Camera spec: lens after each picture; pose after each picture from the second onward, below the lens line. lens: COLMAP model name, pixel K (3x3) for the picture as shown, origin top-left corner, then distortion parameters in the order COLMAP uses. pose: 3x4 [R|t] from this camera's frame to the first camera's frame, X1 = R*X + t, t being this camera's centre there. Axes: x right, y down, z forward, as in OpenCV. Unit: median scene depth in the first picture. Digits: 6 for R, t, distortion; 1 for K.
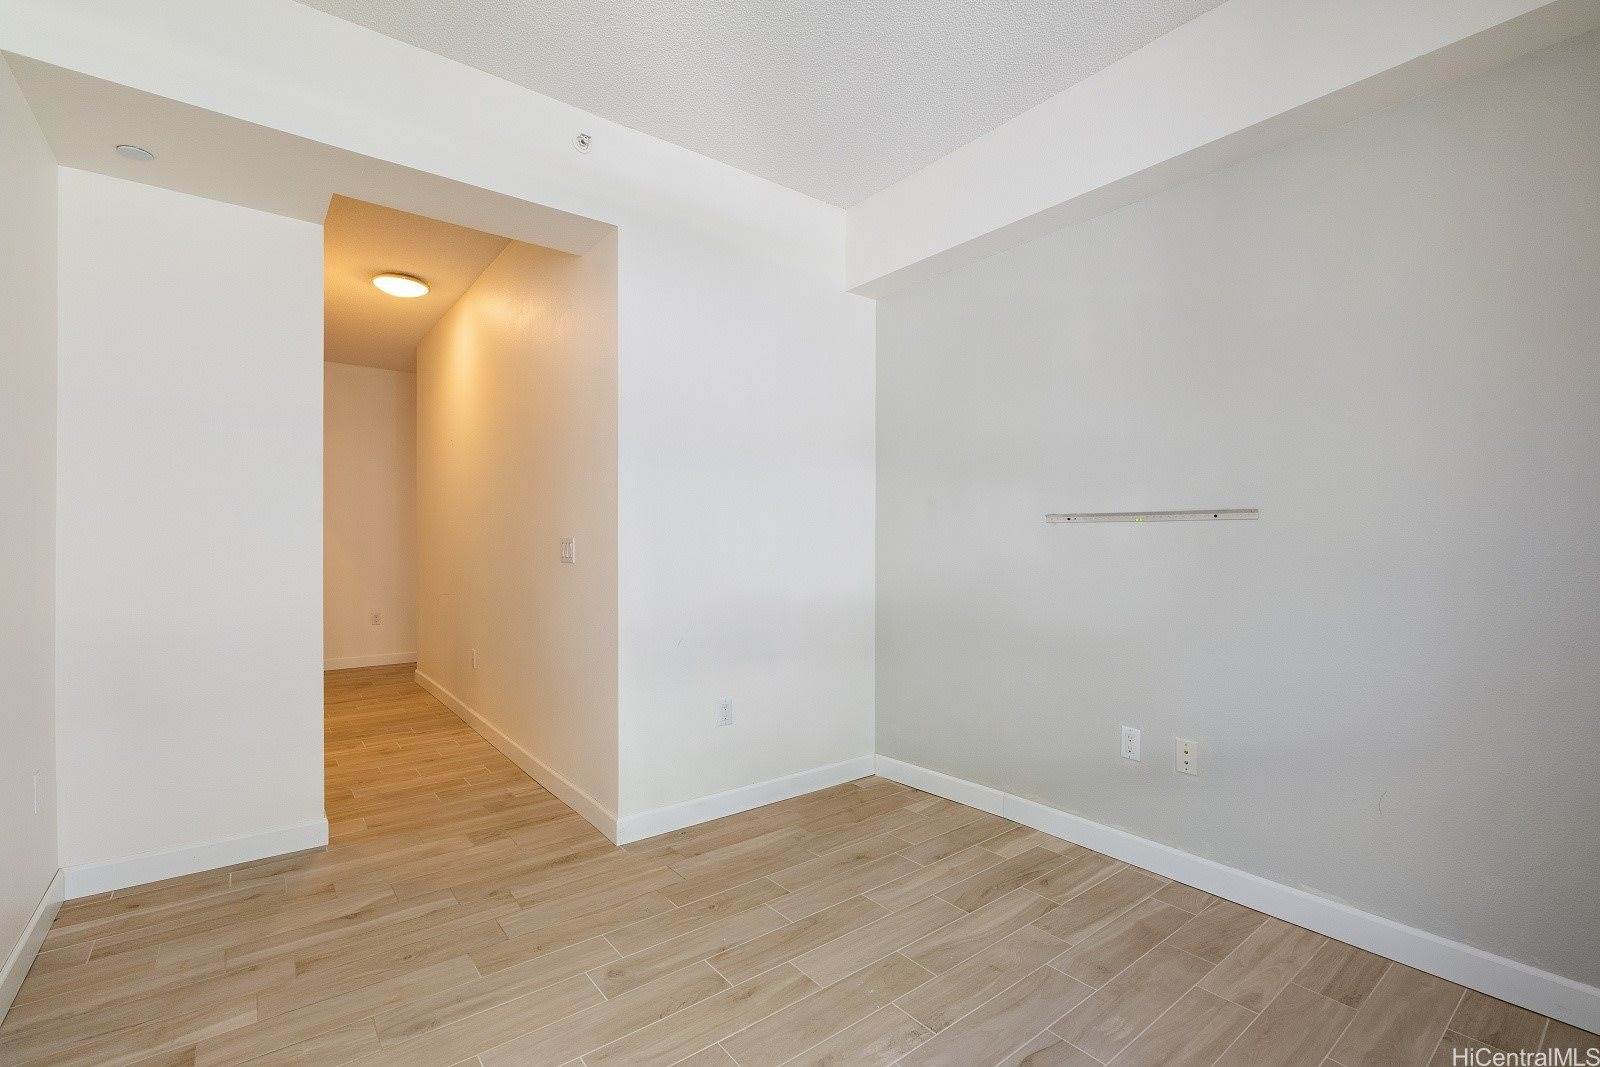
lens RADIAL K [[712.8, 0, 803.9], [0, 712.8, 537.7], [0, 0, 1]] dist [-0.005199, -0.000013]
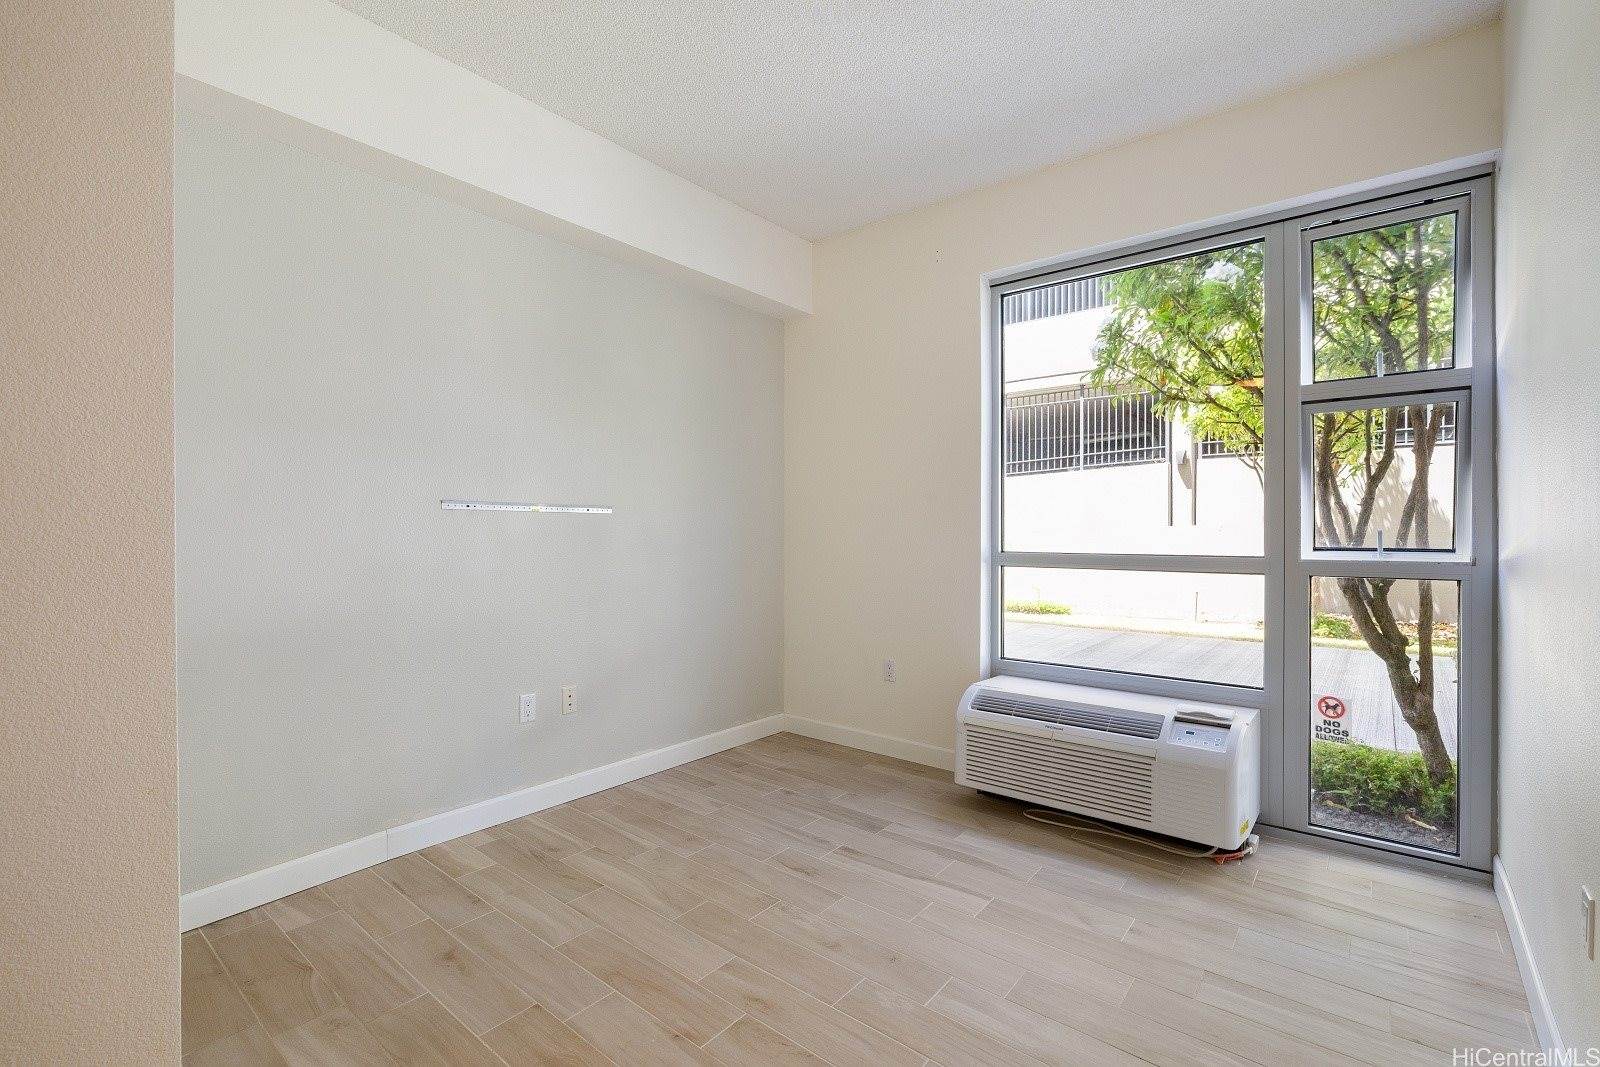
lens RADIAL K [[712.8, 0, 811.7], [0, 712.8, 544.2], [0, 0, 1]] dist [-0.005199, -0.000013]
pose [[-0.241288, -0.015023, 0.970337, -0.816057], [-0.012005, 0.999850, 0.012495, 0.014477], [-0.970379, -0.008634, -0.241432, 0.940014]]
